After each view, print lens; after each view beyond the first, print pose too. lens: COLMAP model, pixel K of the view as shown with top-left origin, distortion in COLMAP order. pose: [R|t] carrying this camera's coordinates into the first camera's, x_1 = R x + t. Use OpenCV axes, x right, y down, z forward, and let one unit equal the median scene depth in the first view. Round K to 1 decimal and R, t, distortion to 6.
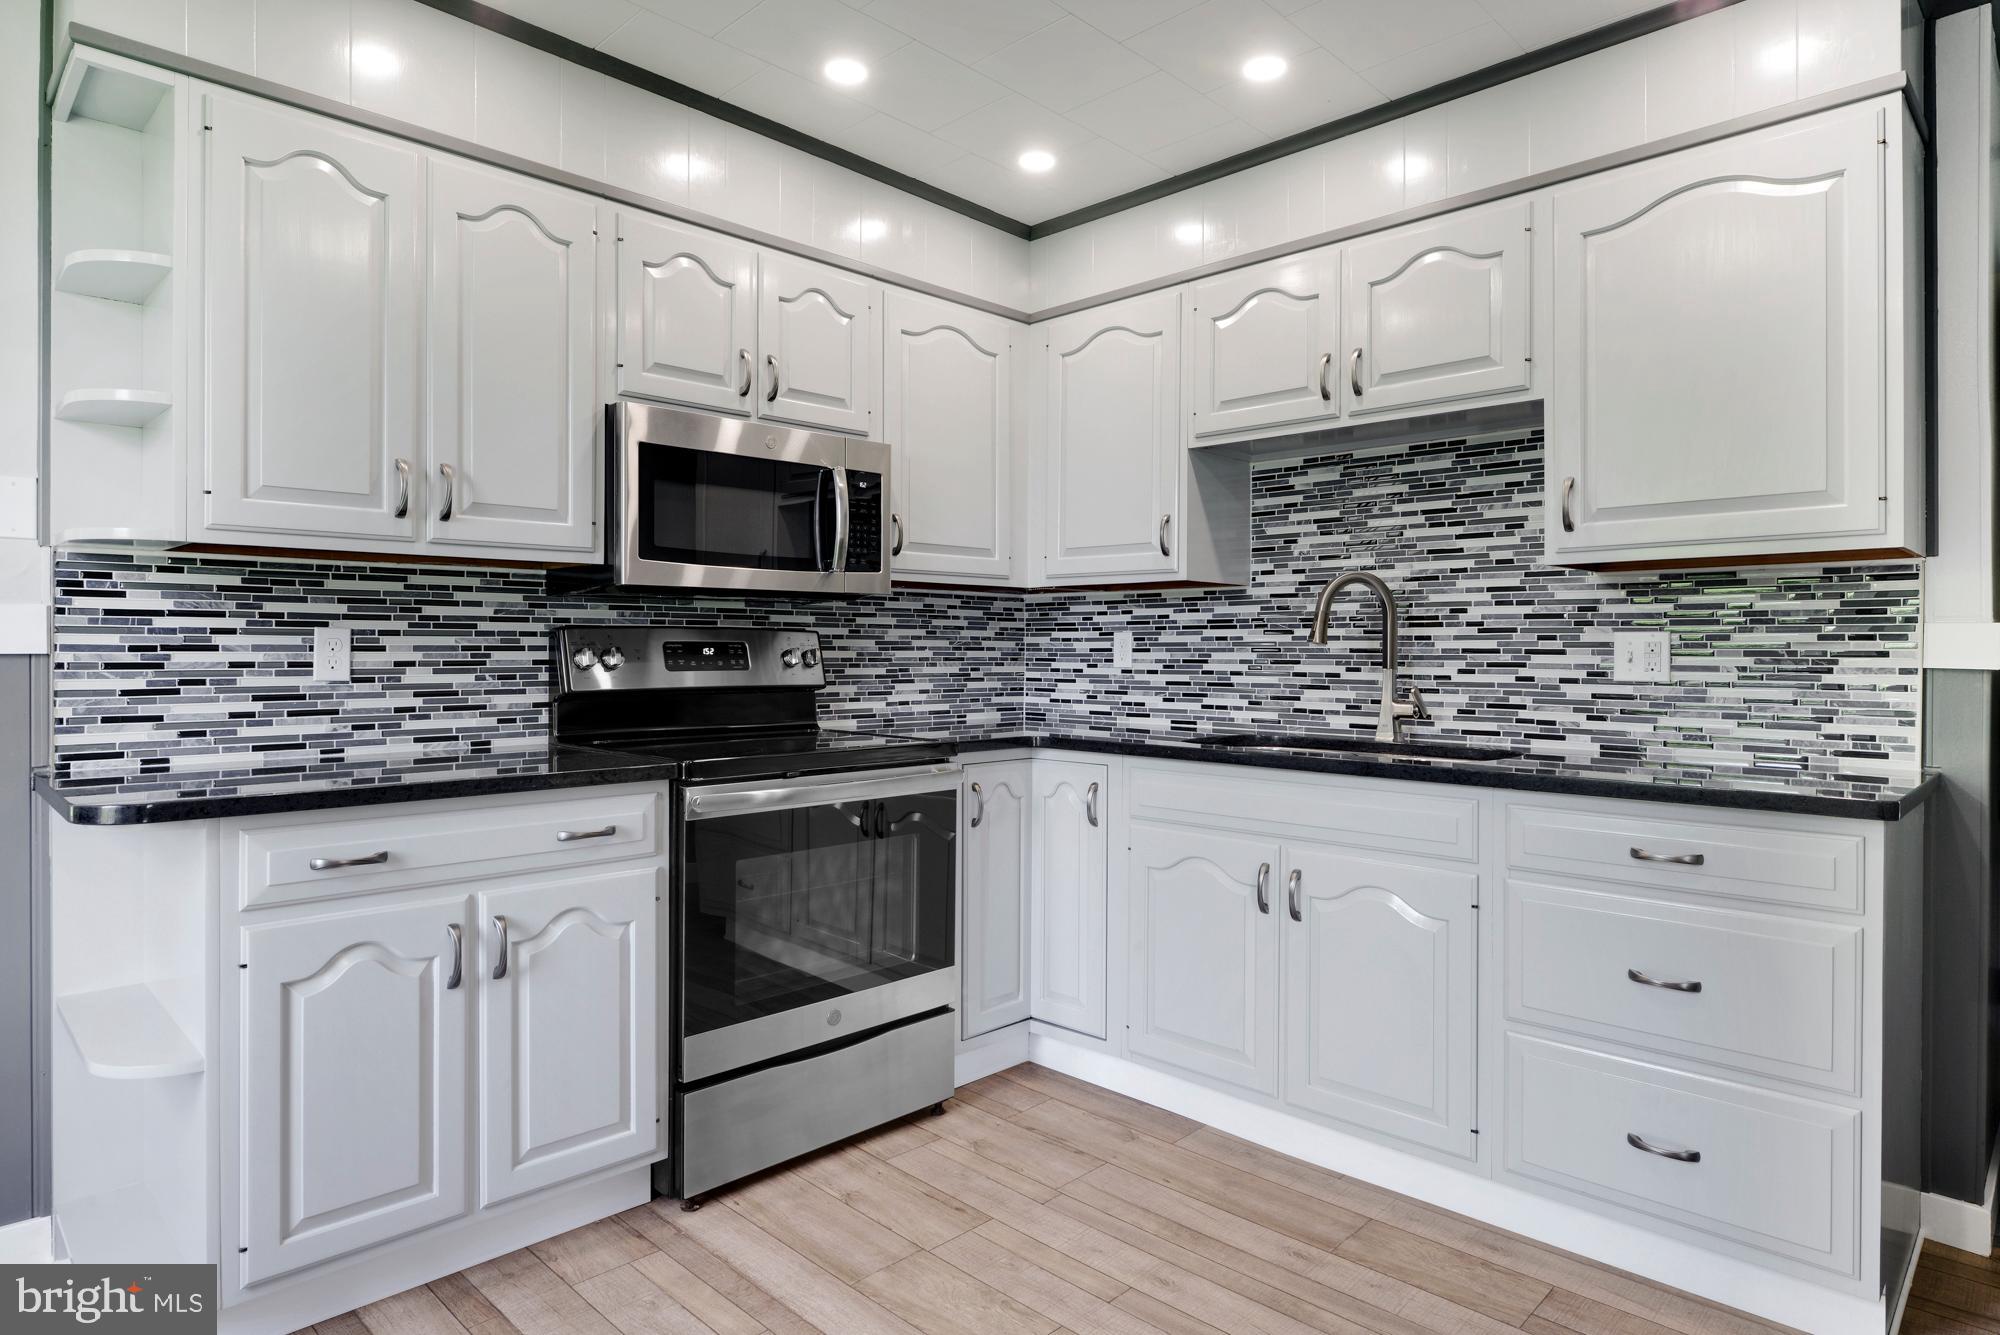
lens RADIAL K [[1099.2, 0, 989.6], [0, 1099.2, 641.5], [0, 0, 1]] dist [-0.017935, -0.002700]
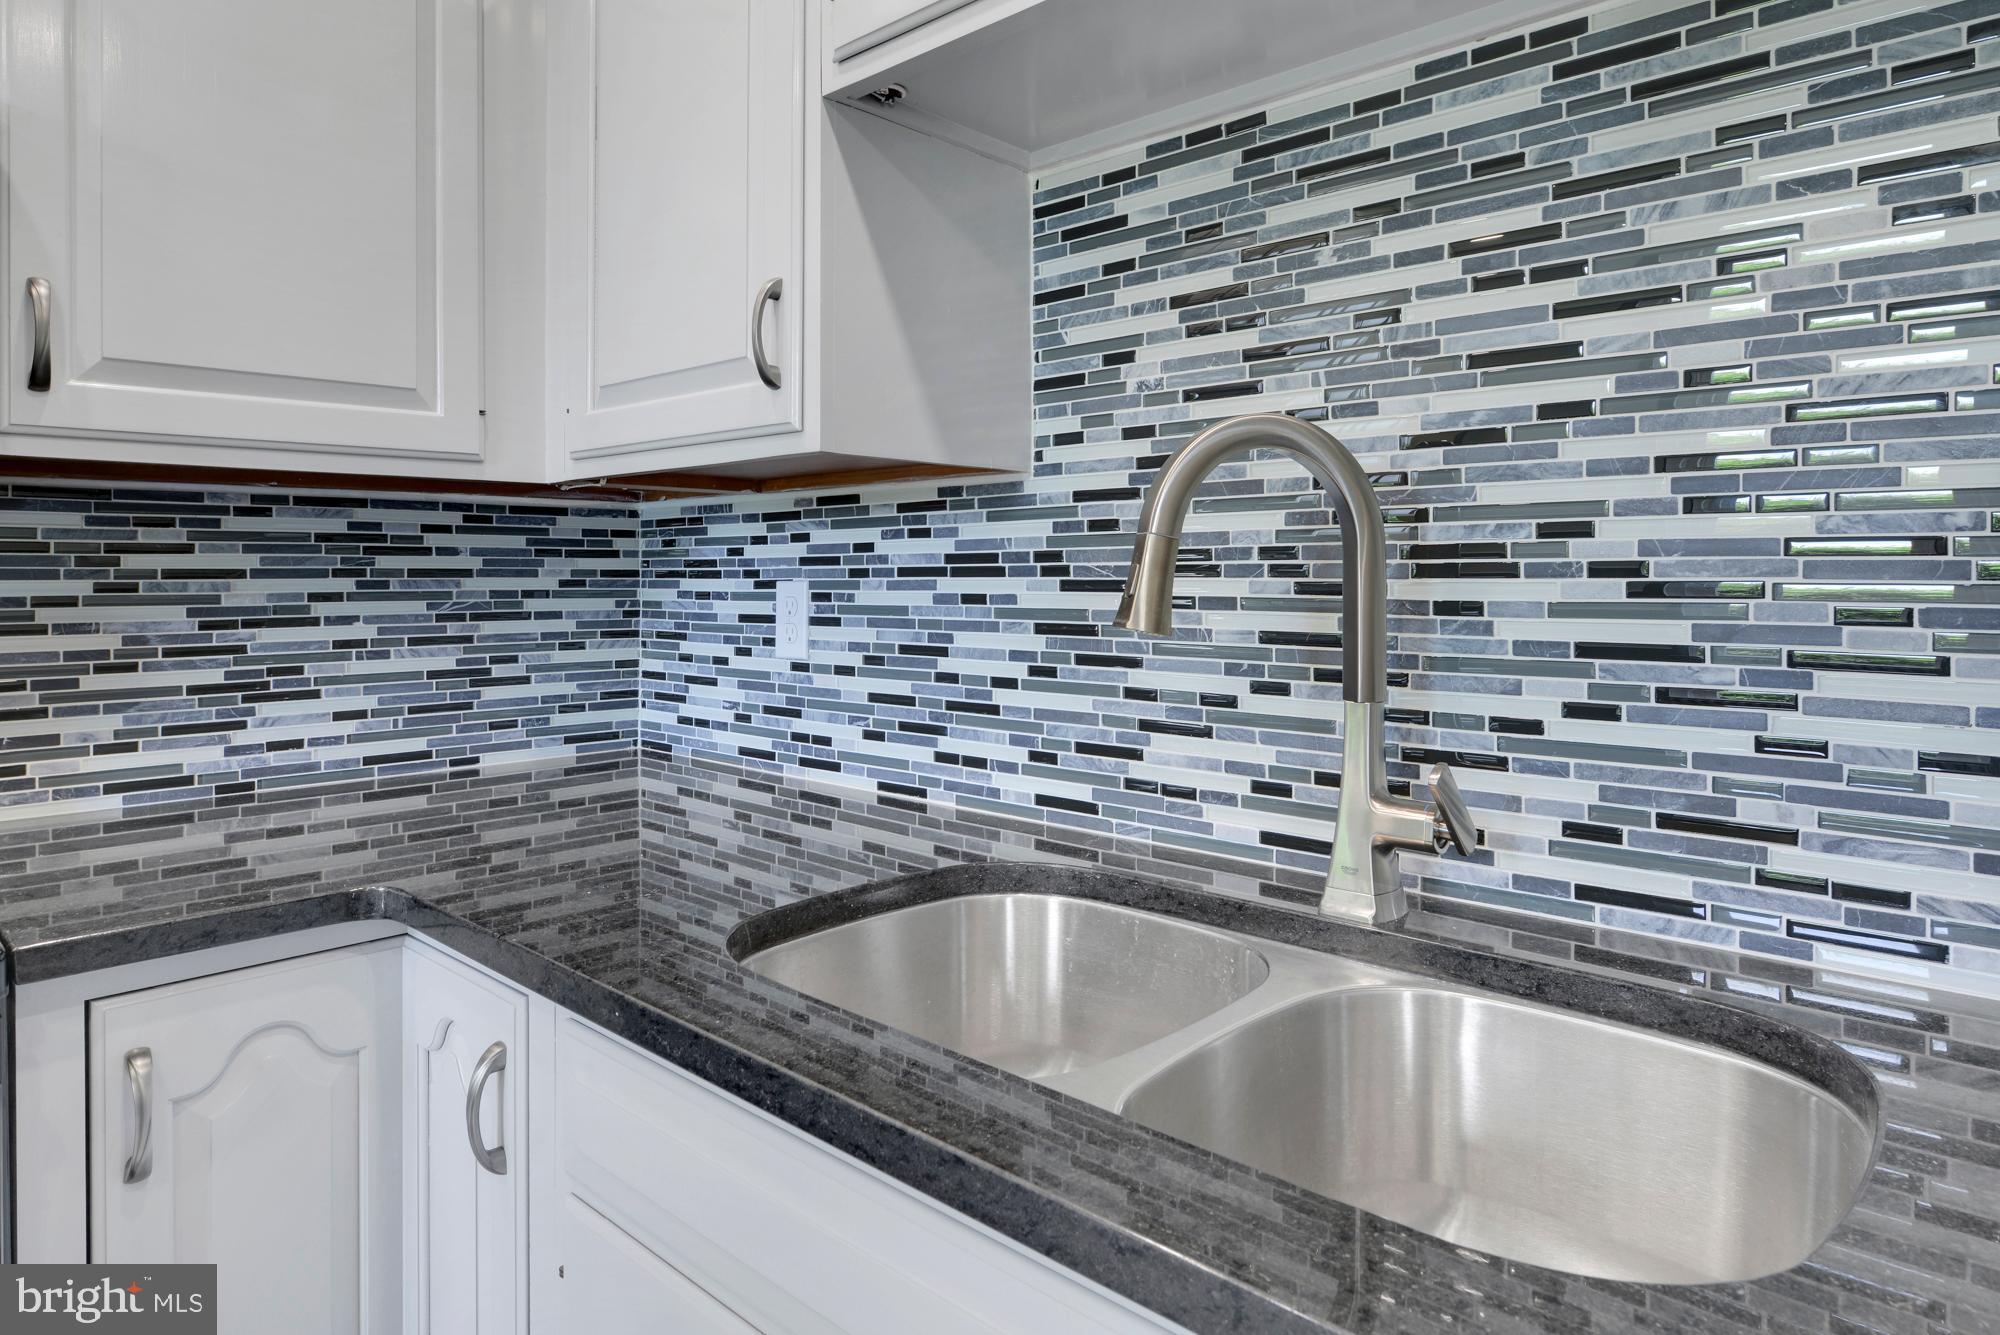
lens RADIAL K [[1197.3, 0, 970.9], [0, 1197.3, 574.6], [0, 0, 1]] dist [-0.009302, -0.000544]
pose [[0.999883, -0.006464, 0.013865, 0.241527], [0.006368, 0.999956, 0.006949, -0.018134], [-0.013910, -0.006860, 0.999880, 0.638835]]
